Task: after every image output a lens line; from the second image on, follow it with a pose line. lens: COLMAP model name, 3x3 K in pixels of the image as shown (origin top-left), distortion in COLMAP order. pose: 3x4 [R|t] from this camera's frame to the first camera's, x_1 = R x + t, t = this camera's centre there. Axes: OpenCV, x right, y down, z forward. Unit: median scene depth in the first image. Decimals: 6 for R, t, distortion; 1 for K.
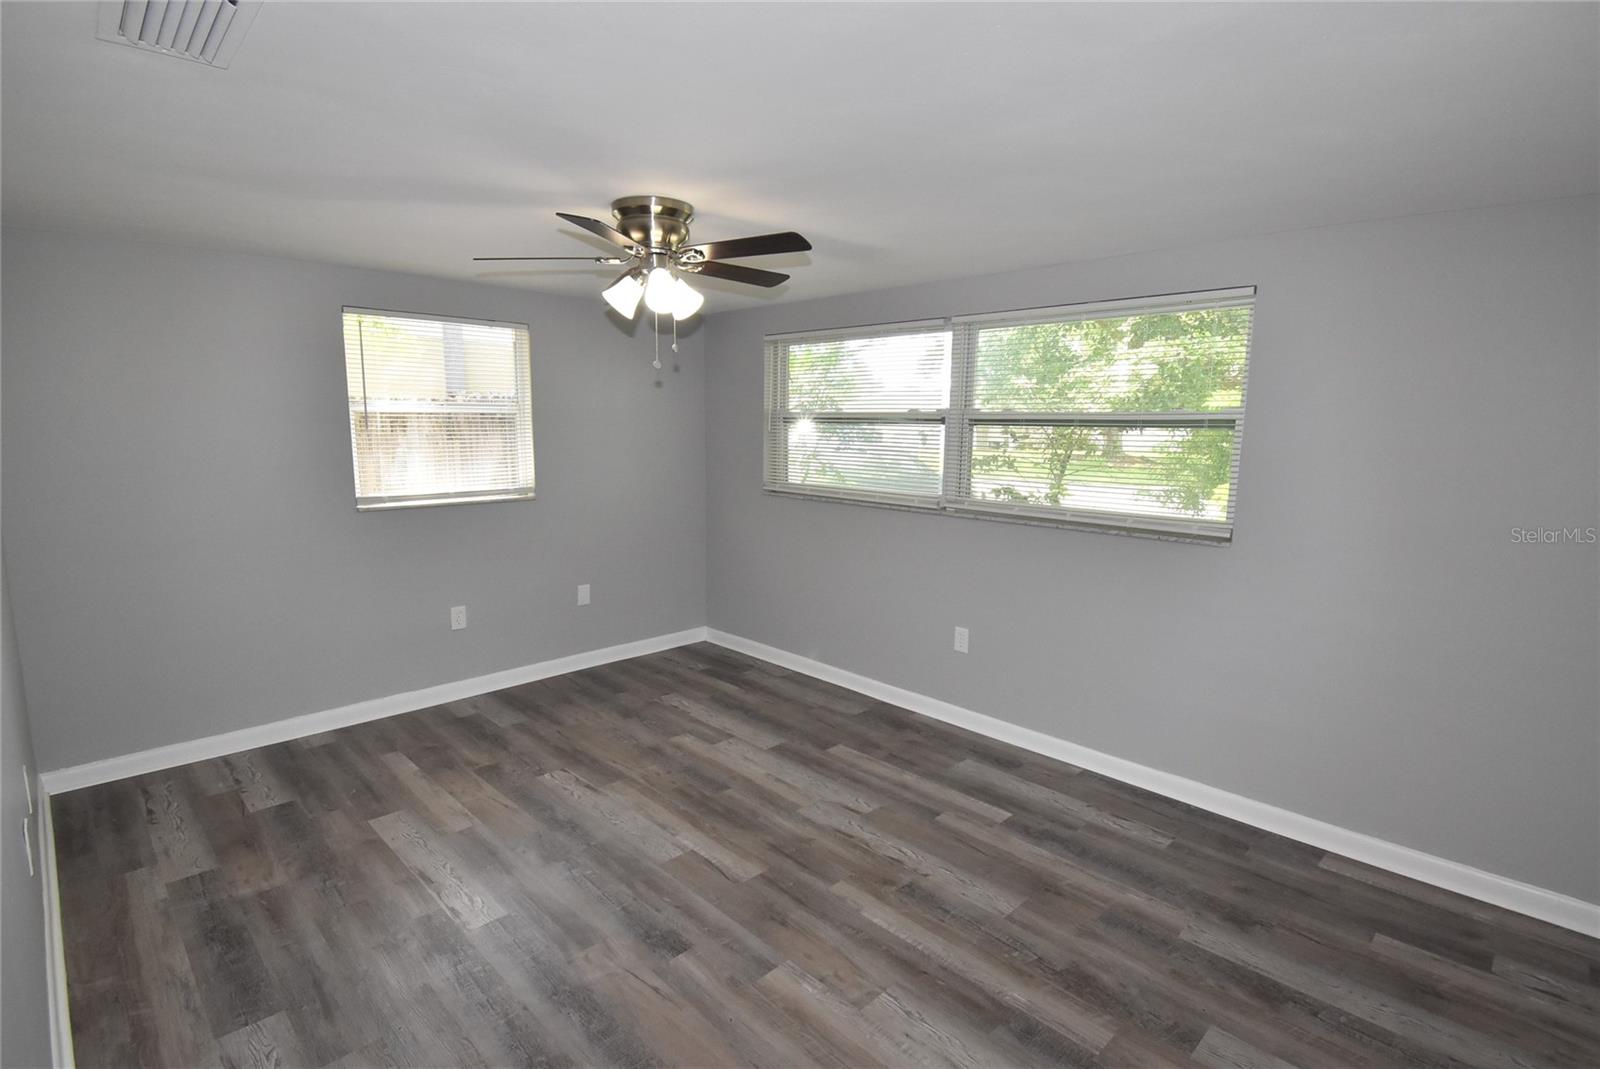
lens RADIAL K [[775.9, 0, 800.0], [0, 775.9, 534.5], [0, 0, 1]] dist [0.016287, -0.027492]
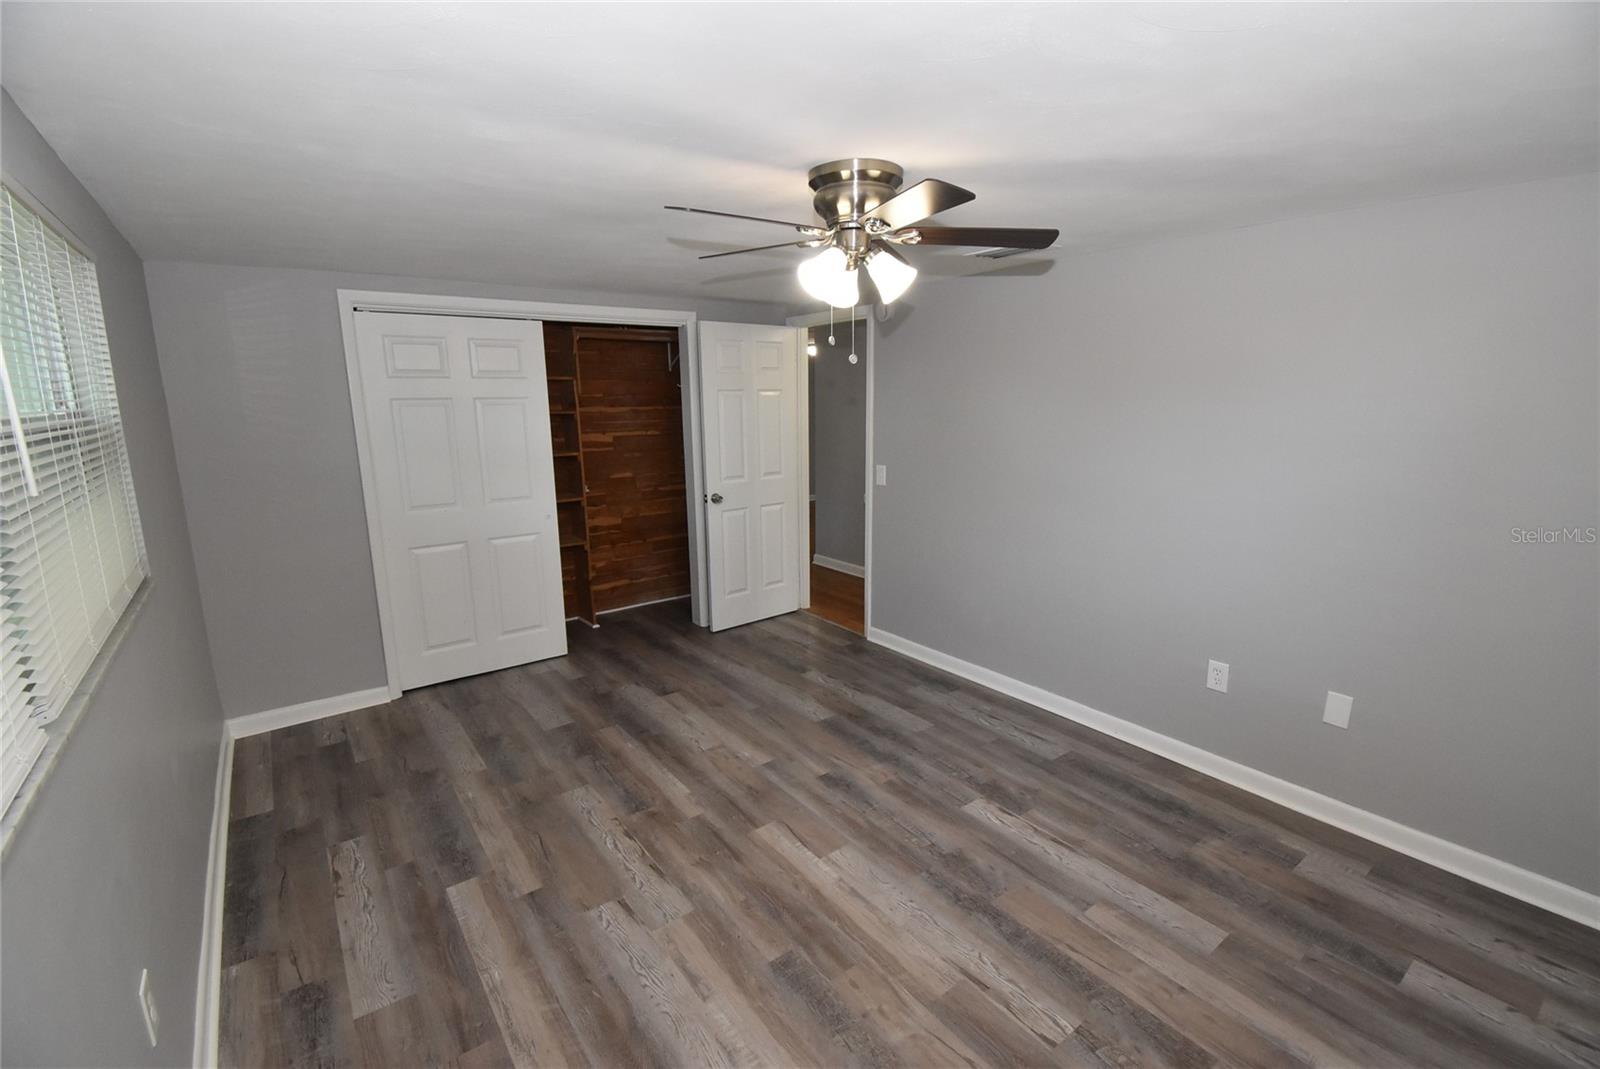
lens RADIAL K [[703.4, 0, 800.0], [0, 703.4, 534.5], [0, 0, 1]] dist [0.019721, -0.027415]
pose [[-0.990944, -0.026643, 0.131606, -0.225718], [0.018785, 0.942972, 0.332341, -0.285174], [-0.132955, 0.331804, -0.933932, 1.741762]]
